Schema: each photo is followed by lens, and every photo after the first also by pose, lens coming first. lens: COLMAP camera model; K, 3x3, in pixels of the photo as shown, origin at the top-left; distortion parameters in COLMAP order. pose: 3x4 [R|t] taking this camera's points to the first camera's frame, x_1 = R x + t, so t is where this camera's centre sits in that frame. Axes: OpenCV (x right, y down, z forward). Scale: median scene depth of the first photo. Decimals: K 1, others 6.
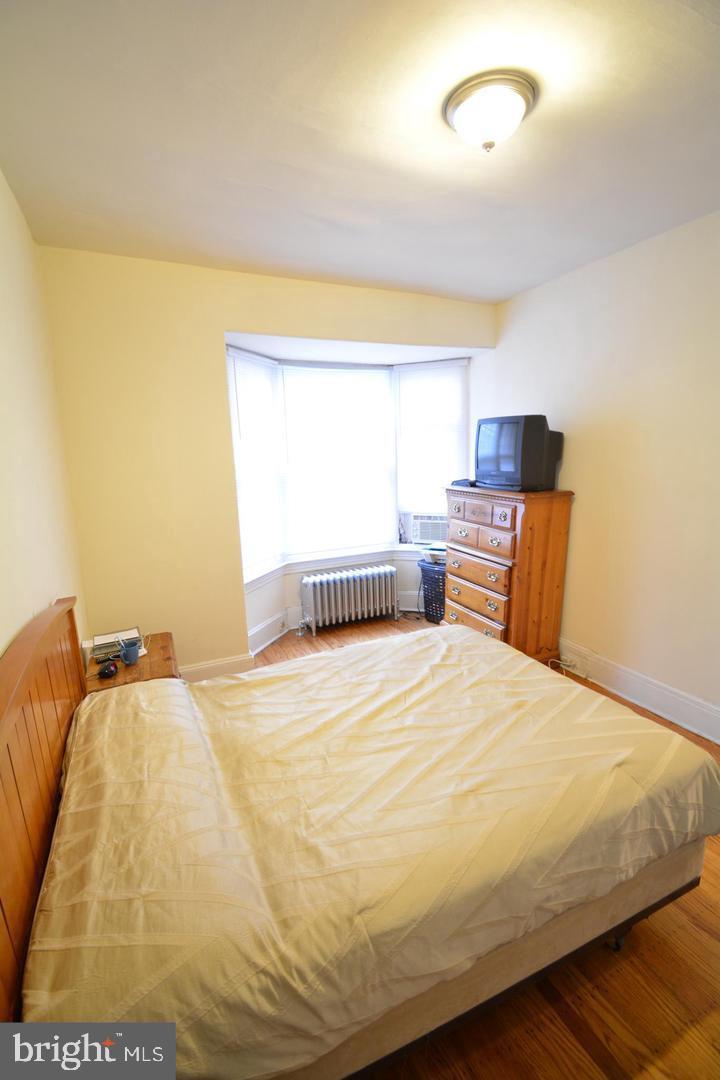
lens RADIAL K [[477.7, 0, 357.6], [0, 477.7, 540.6], [0, 0, 1]] dist [0.004662, -0.016643]
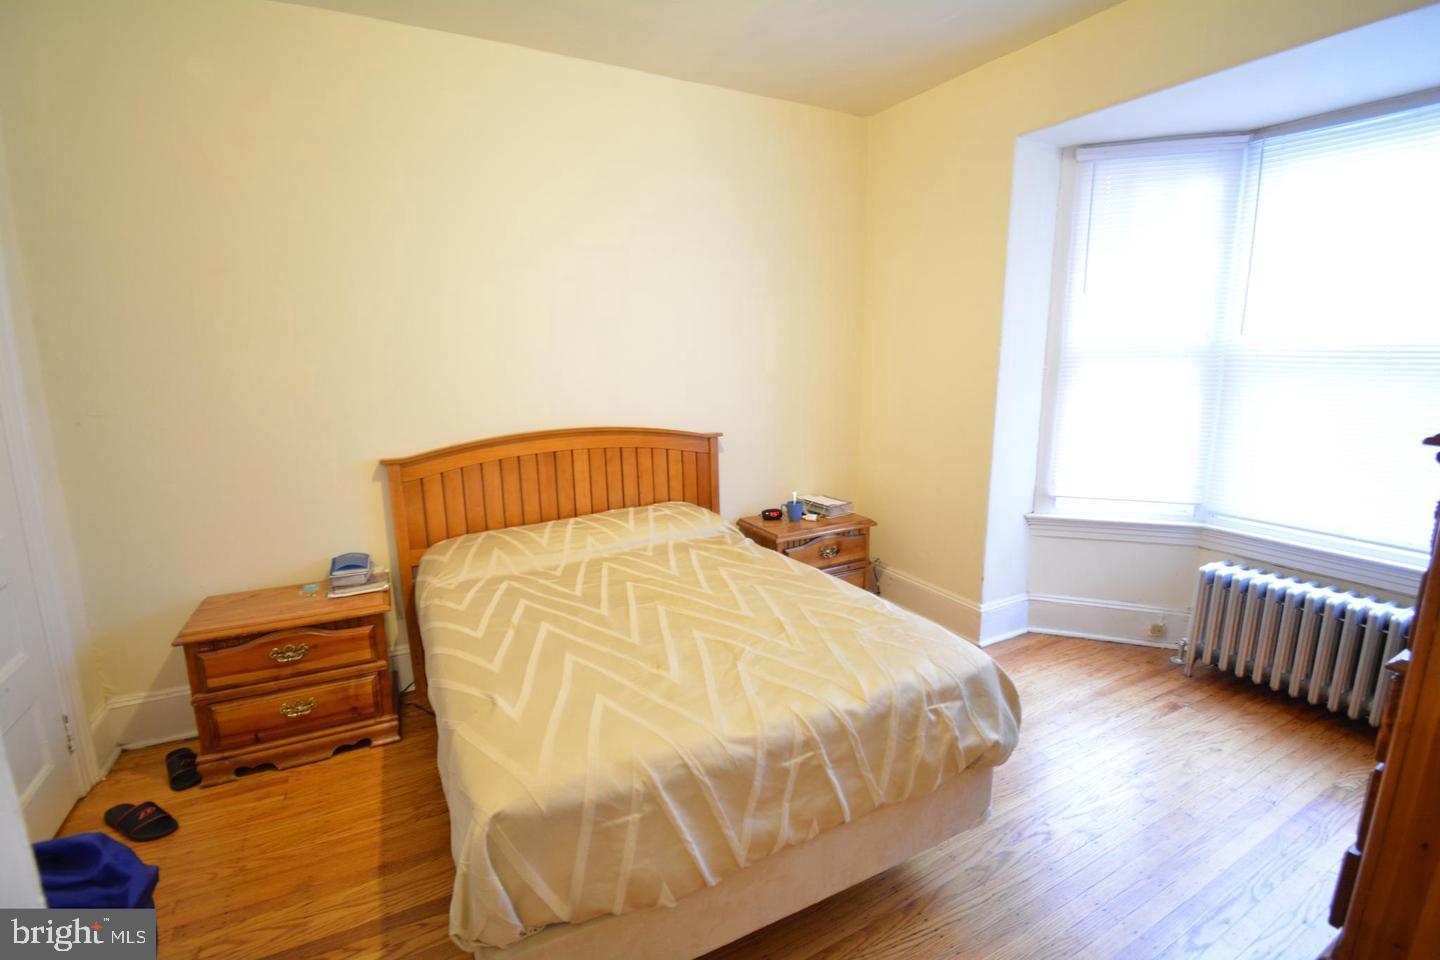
lens RADIAL K [[637.0, 0, 716.8], [0, 637.0, 479.6], [0, 0, 1]] dist [0.004662, -0.016643]
pose [[0.057367, 0.214847, -0.974962, 0.660106], [-0.182969, 0.962292, 0.201289, -0.060616], [0.981443, 0.166841, 0.094514, 0.534260]]
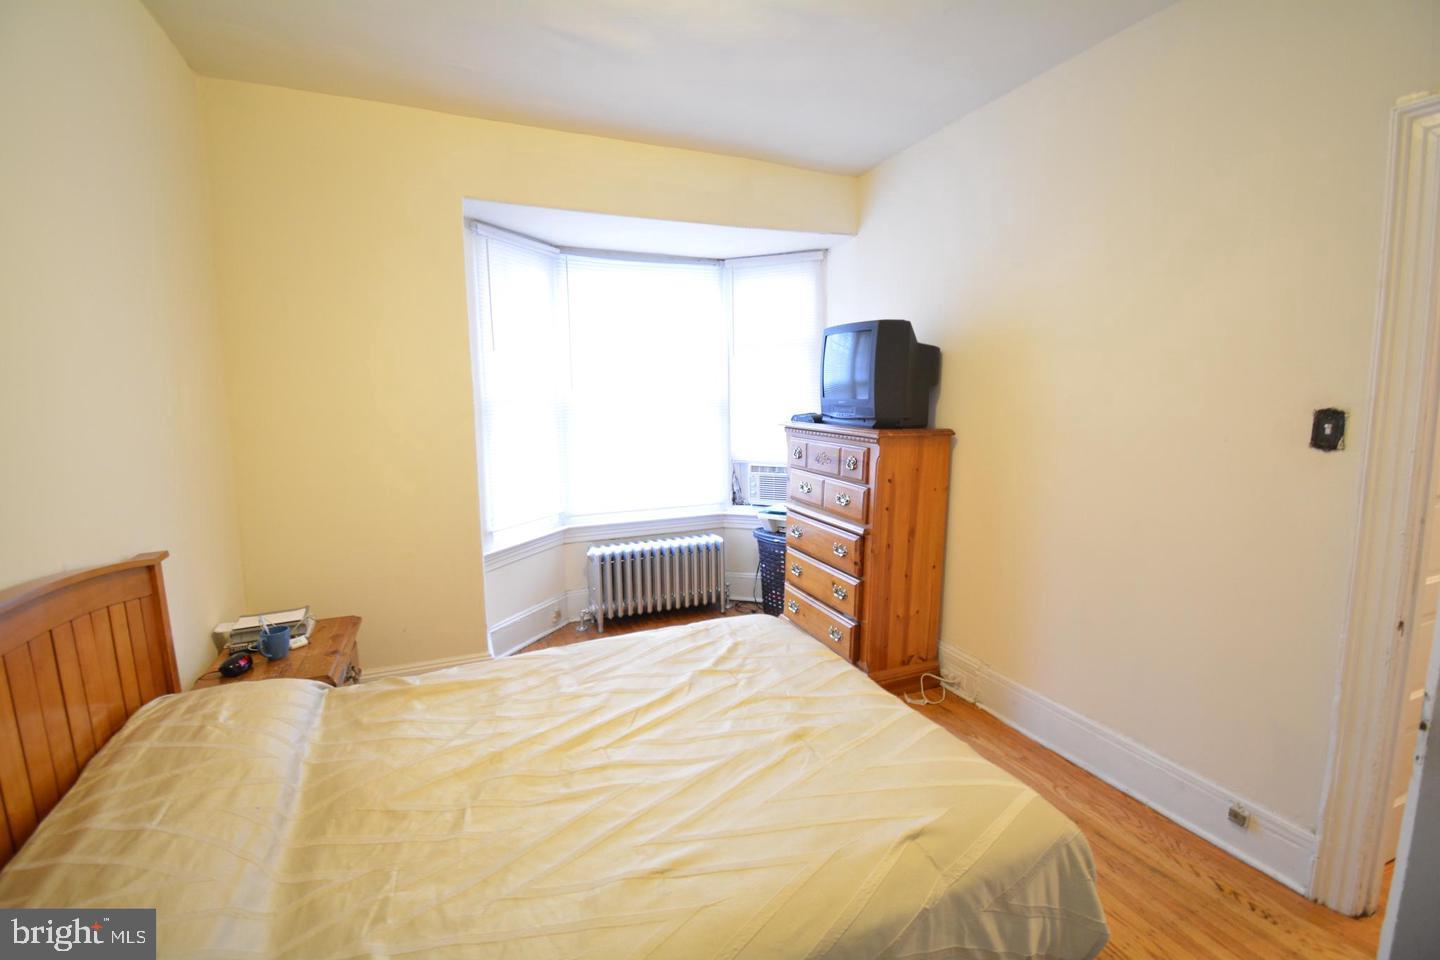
lens RADIAL K [[637.0, 0, 726.5], [0, 637.0, 472.0], [0, 0, 1]] dist [0.004662, -0.016643]
pose [[0.999571, 0.022660, -0.018577, 0.140246], [-0.023825, 0.997592, -0.065135, 0.028018], [0.017056, 0.065550, 0.997704, 0.067250]]
